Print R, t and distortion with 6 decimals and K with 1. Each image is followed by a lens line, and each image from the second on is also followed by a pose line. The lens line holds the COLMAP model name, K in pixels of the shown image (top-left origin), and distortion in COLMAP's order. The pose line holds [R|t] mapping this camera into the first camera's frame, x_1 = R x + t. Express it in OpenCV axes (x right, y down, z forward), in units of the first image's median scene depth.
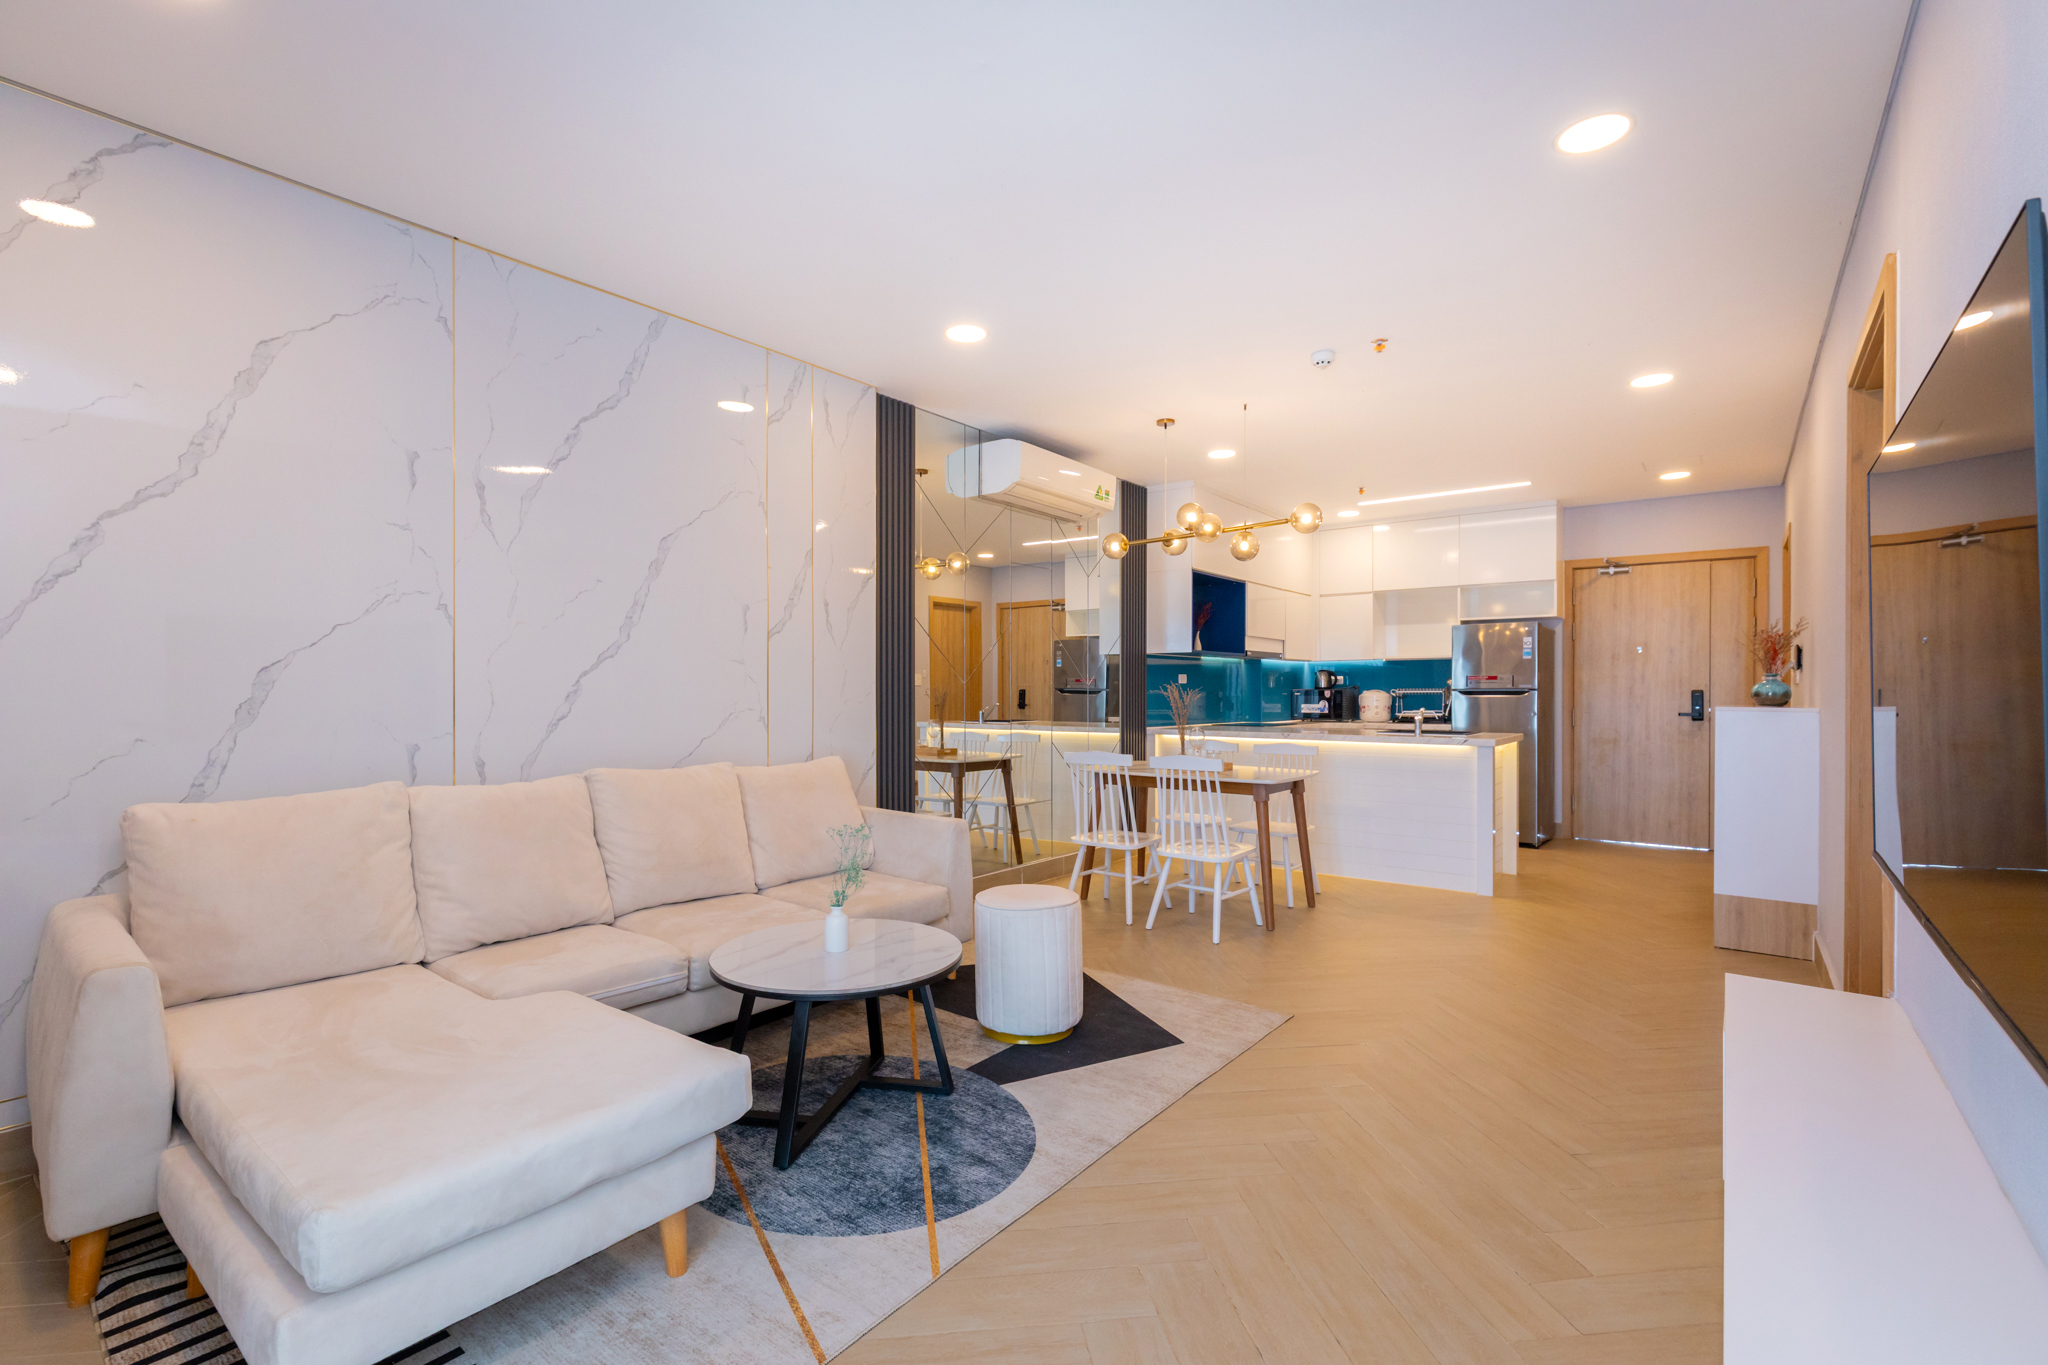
lens RADIAL K [[911.6, 0, 1011.7], [0, 911.6, 685.9], [0, 0, 1]] dist [-0.000261, -0.000050]
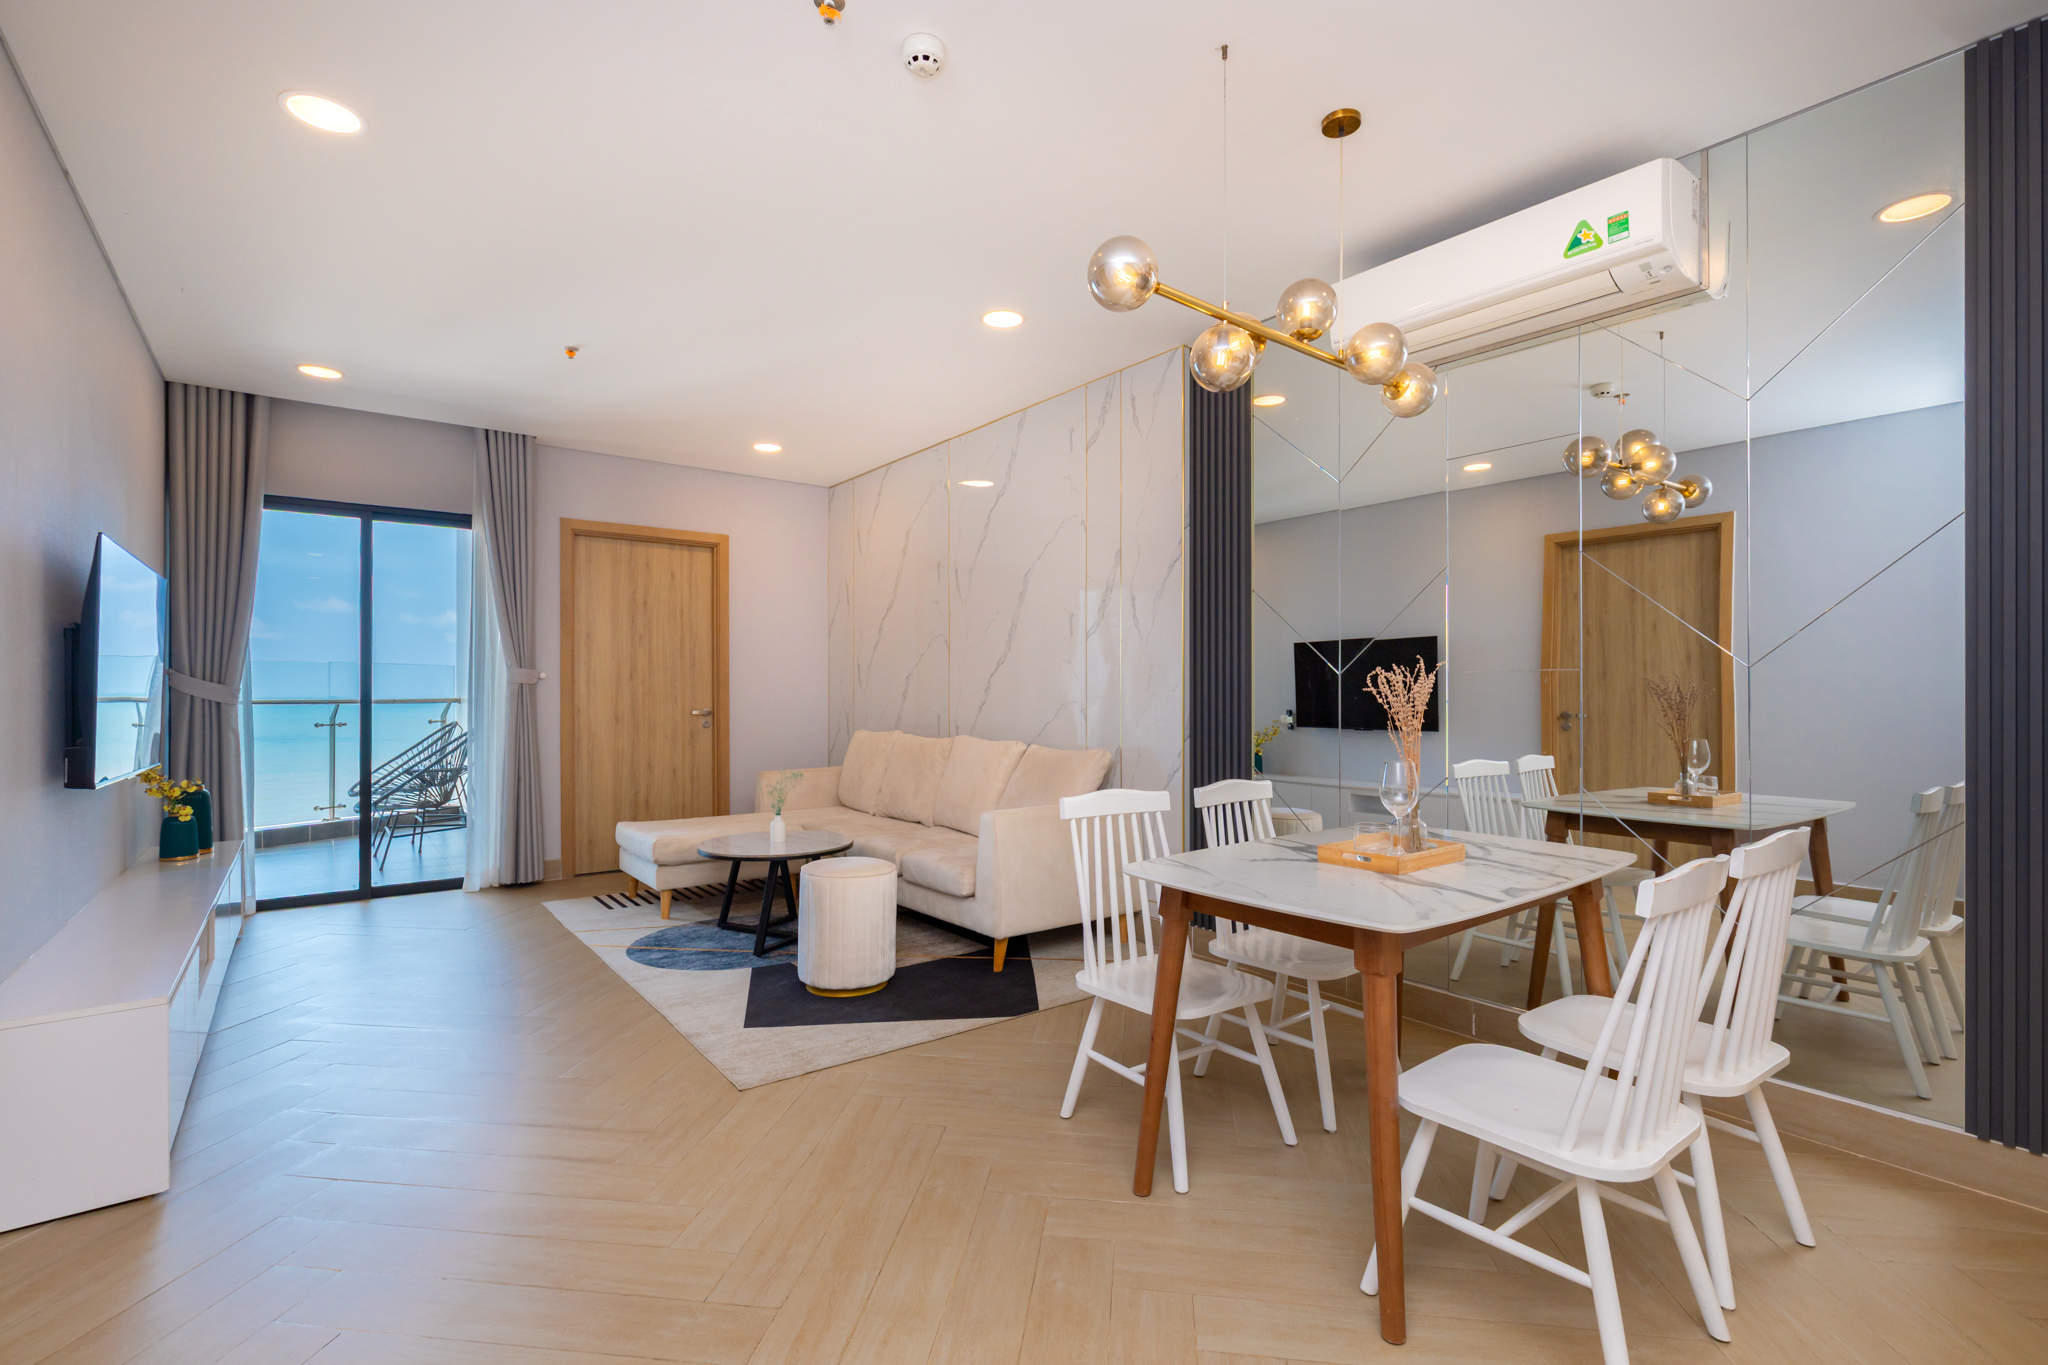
lens RADIAL K [[911.6, 0, 1011.7], [0, 911.6, 685.9], [0, 0, 1]] dist [-0.000261, -0.000050]
pose [[-0.249970, -0.012335, -0.968175, 1.412979], [0.001090, 0.999915, -0.013020, 0.034576], [0.968253, -0.004310, -0.249935, 1.985077]]
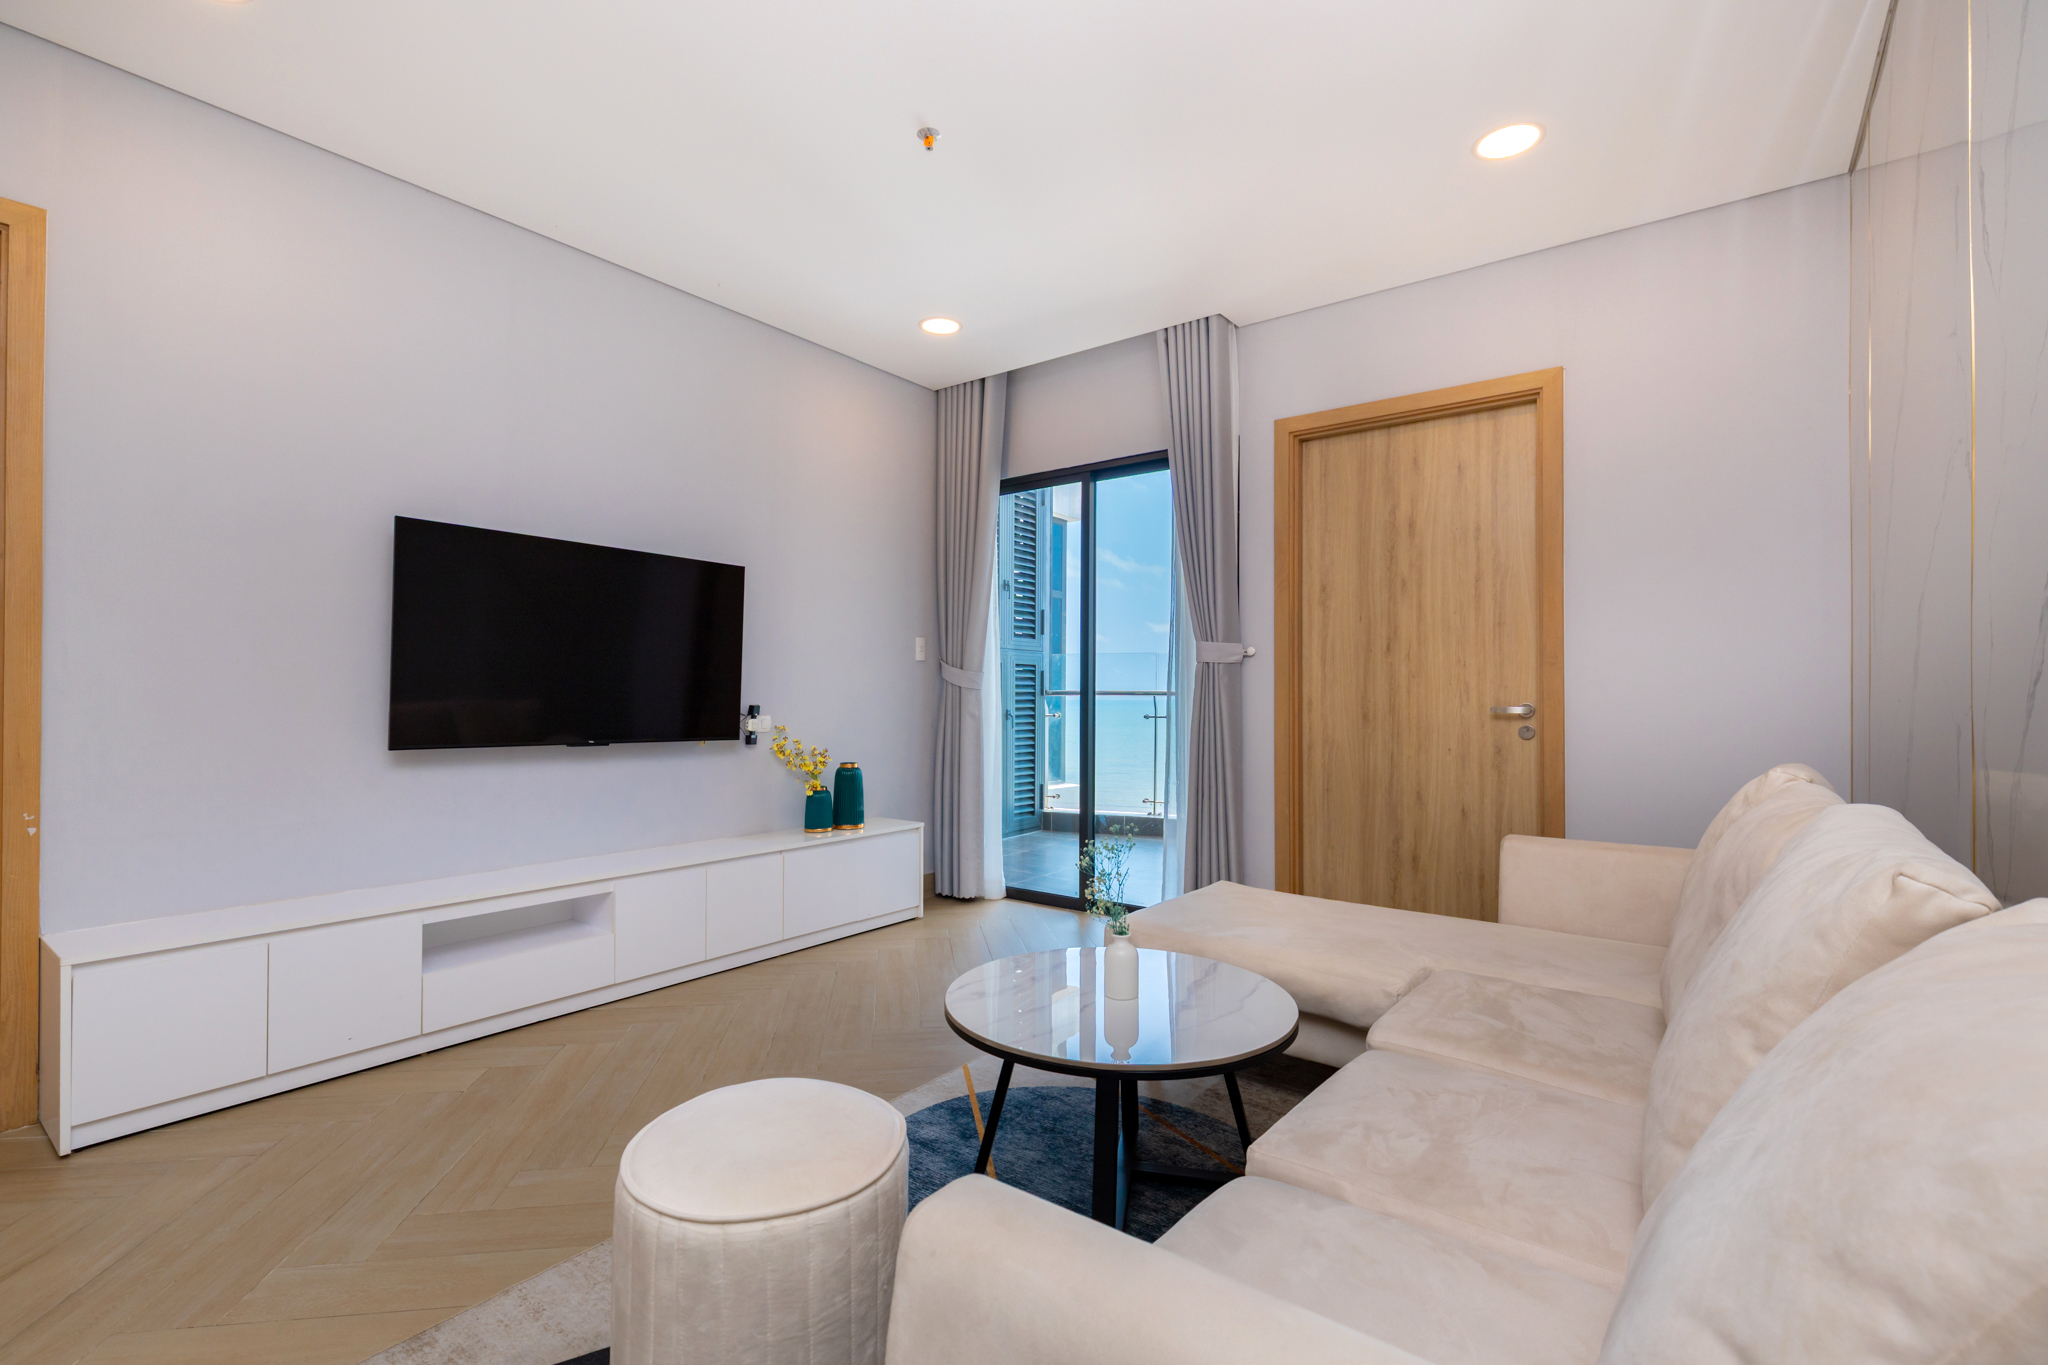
lens RADIAL K [[921.1, 0, 1027.1], [0, 921.1, 693.2], [0, 0, 1]] dist [0.000613, 0.000043]
pose [[-0.999669, -0.004716, -0.025305, -0.108872], [-0.004538, 0.999965, -0.007081, 0.063614], [0.025338, -0.006964, -0.999655, 1.882540]]
